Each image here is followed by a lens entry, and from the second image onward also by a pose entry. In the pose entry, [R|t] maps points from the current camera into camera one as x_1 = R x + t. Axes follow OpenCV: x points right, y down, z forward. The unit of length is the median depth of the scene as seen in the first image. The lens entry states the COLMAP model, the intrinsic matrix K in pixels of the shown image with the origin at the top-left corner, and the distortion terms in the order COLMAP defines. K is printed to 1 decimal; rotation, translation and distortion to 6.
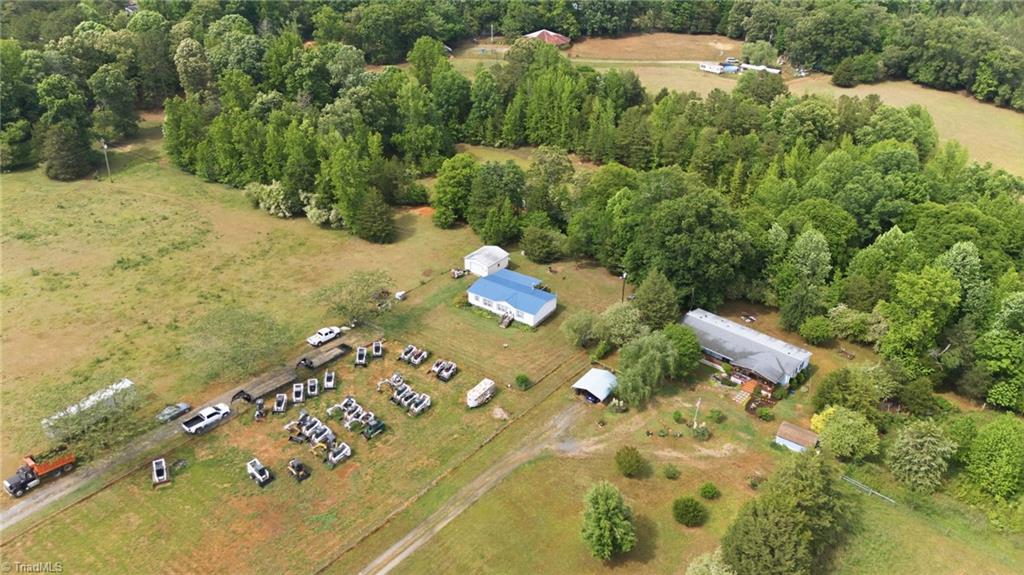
lens RADIAL K [[759.0, 0, 512.0], [0, 759.0, 287.5], [0, 0, 1]] dist [0.127865, -0.177871]
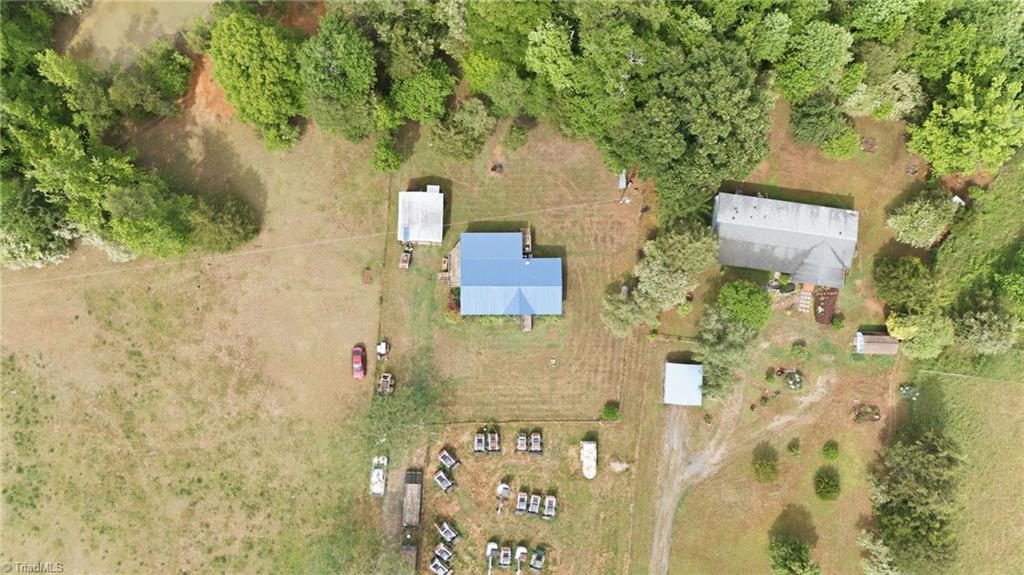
lens RADIAL K [[759.0, 0, 512.0], [0, 759.0, 287.5], [0, 0, 1]] dist [0.127865, -0.177871]
pose [[0.826024, -0.563629, -0.002468, 0.002455], [0.266568, 0.386803, 0.882794, -0.811276], [-0.496614, -0.729867, 0.469754, 0.721253]]
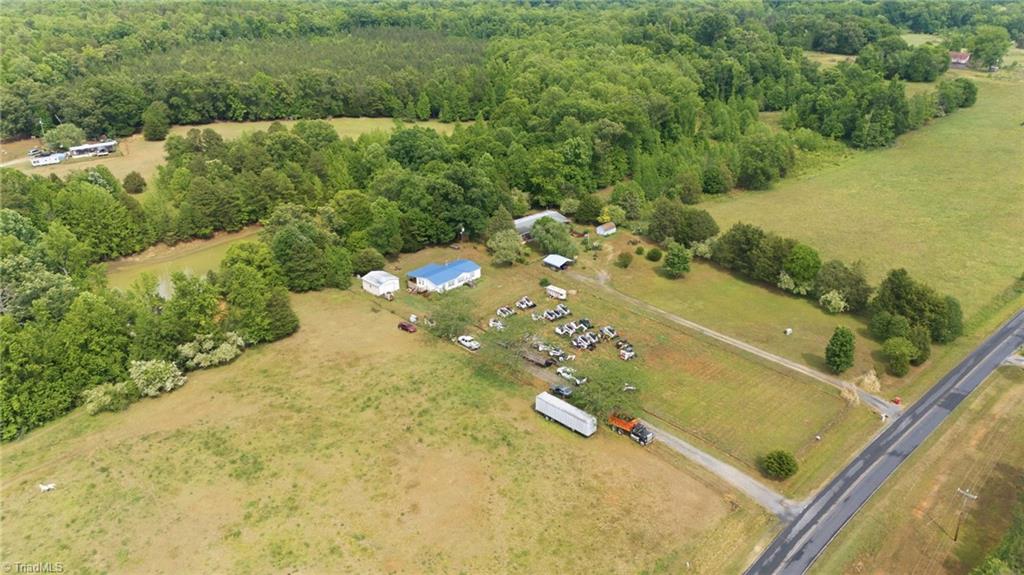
lens RADIAL K [[759.0, 0, 512.0], [0, 759.0, 287.5], [0, 0, 1]] dist [0.127865, -0.177871]
pose [[0.158133, -0.426517, 0.890549, -1.397474], [0.495203, 0.814532, 0.302178, -0.376455], [-0.854265, 0.393218, 0.340017, 0.520799]]
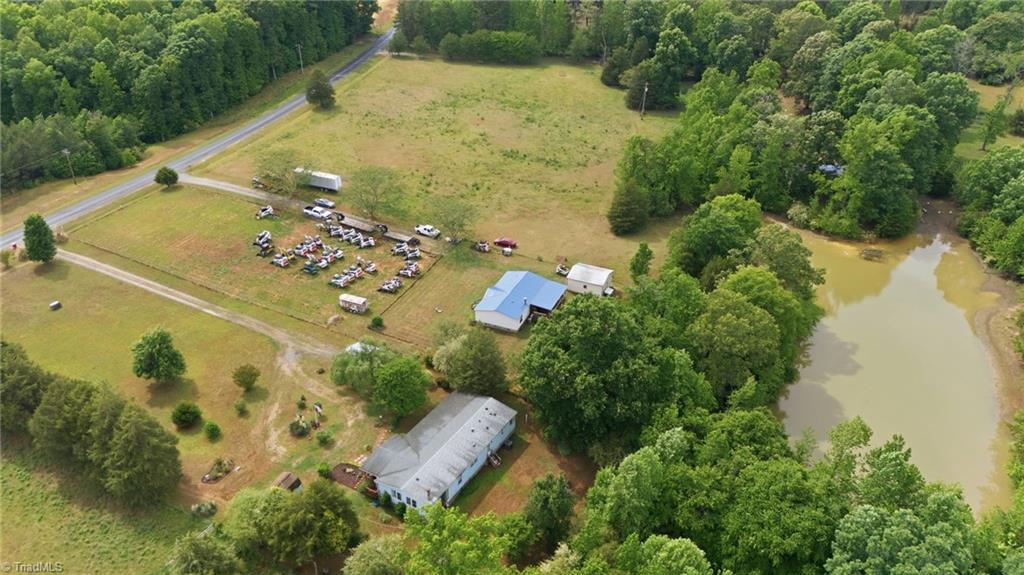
lens RADIAL K [[759.0, 0, 512.0], [0, 759.0, 287.5], [0, 0, 1]] dist [0.127865, -0.177871]
pose [[0.189831, 0.485975, -0.853108, 0.961917], [-0.481380, 0.803371, 0.350527, -0.395576], [0.855709, 0.344128, 0.386443, 0.719869]]
